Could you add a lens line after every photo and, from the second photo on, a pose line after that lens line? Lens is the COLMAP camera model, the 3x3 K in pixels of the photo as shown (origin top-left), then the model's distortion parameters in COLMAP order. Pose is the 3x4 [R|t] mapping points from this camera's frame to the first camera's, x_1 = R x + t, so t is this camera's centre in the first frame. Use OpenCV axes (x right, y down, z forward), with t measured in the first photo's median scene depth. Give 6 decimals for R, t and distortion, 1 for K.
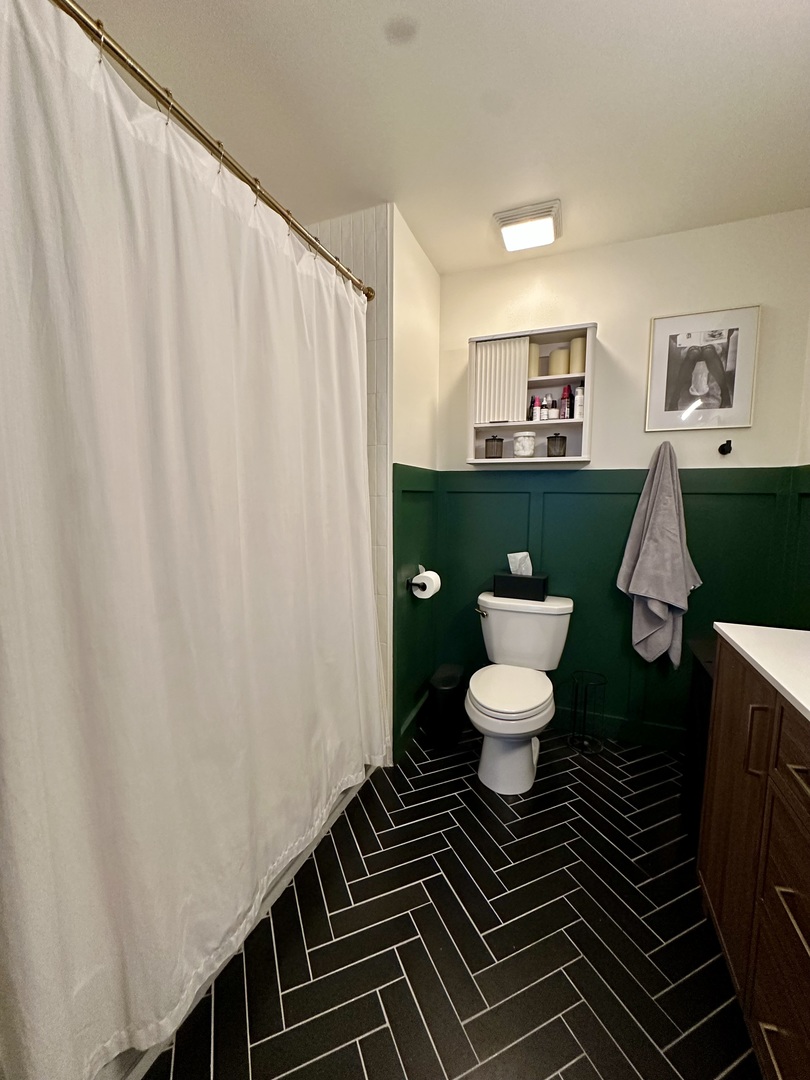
lens RADIAL K [[431.5, 0, 401.9], [0, 431.5, 537.4], [0, 0, 1]] dist [-0.005834, 0.001518]
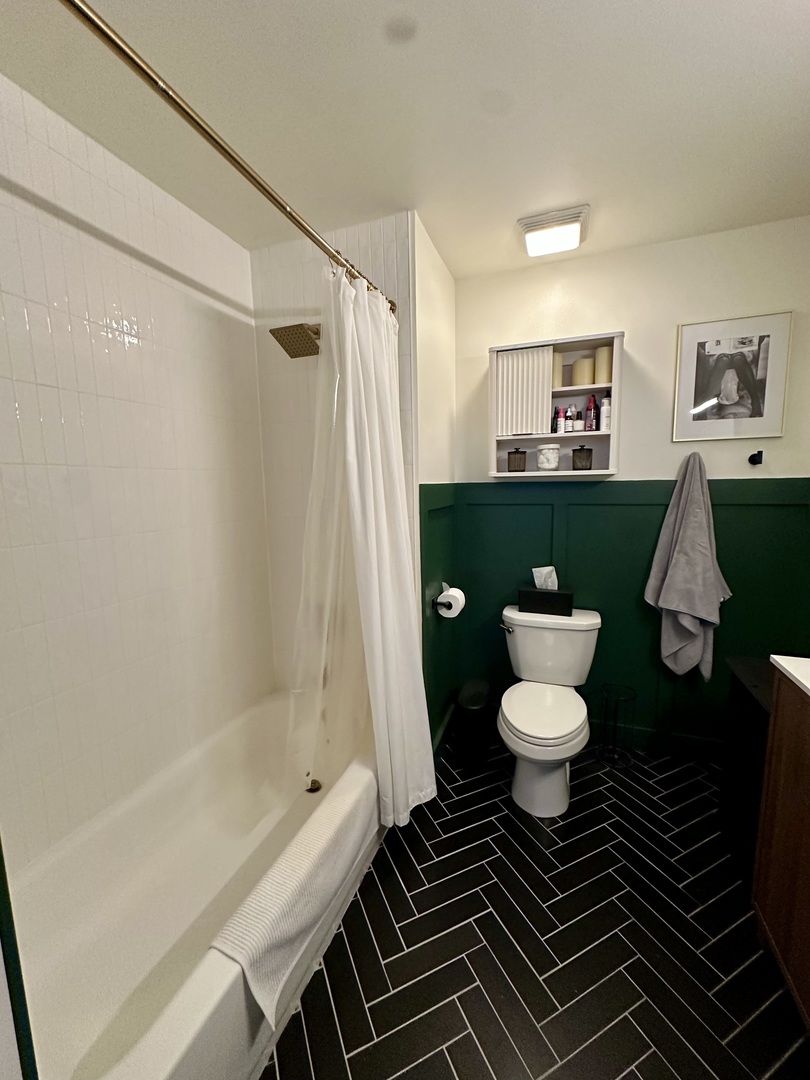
lens RADIAL K [[431.5, 0, 403.2], [0, 431.5, 538.9], [0, 0, 1]] dist [-0.005834, 0.001518]
pose [[0.999438, -0.028545, 0.017556, -0.071051], [0.028061, 0.999235, 0.027252, -0.070467], [-0.018321, -0.026744, 0.999474, 0.029183]]
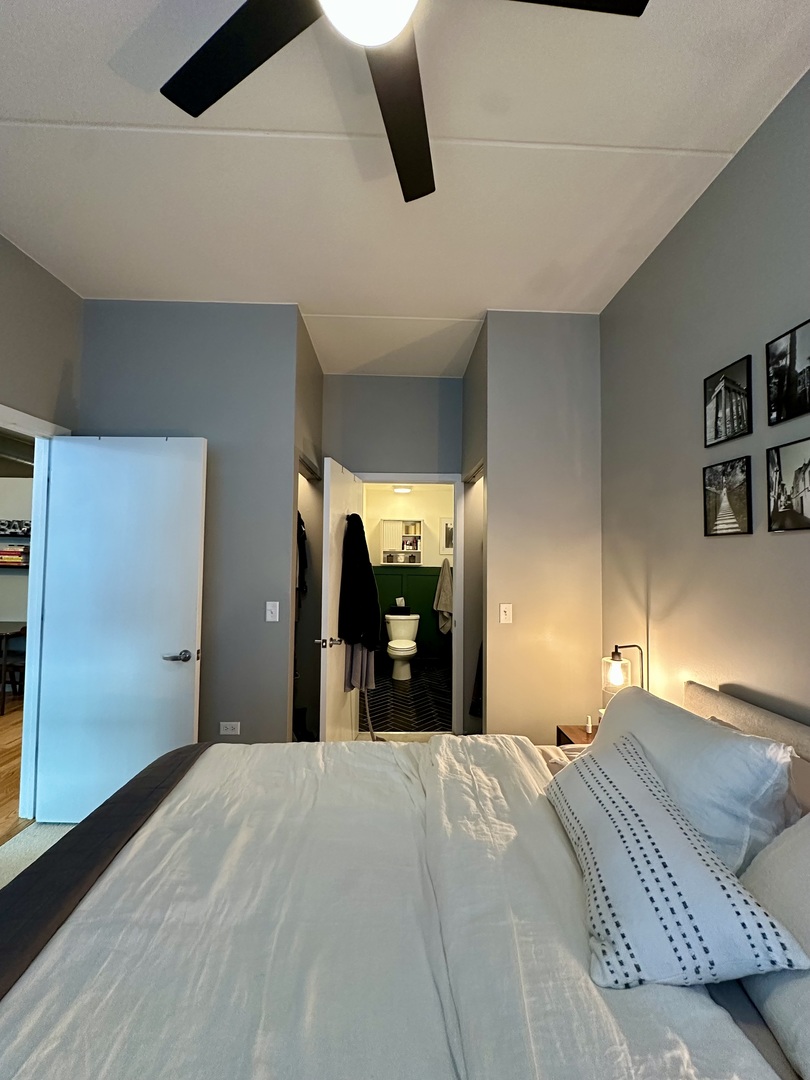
lens RADIAL K [[431.5, 0, 403.5], [0, 431.5, 543.5], [0, 0, 1]] dist [-0.005834, 0.001518]
pose [[0.921619, 0.013700, 0.387855, -0.818757], [0.035543, 0.992197, -0.119505, 0.023942], [-0.386466, 0.123923, 0.913941, -1.628514]]
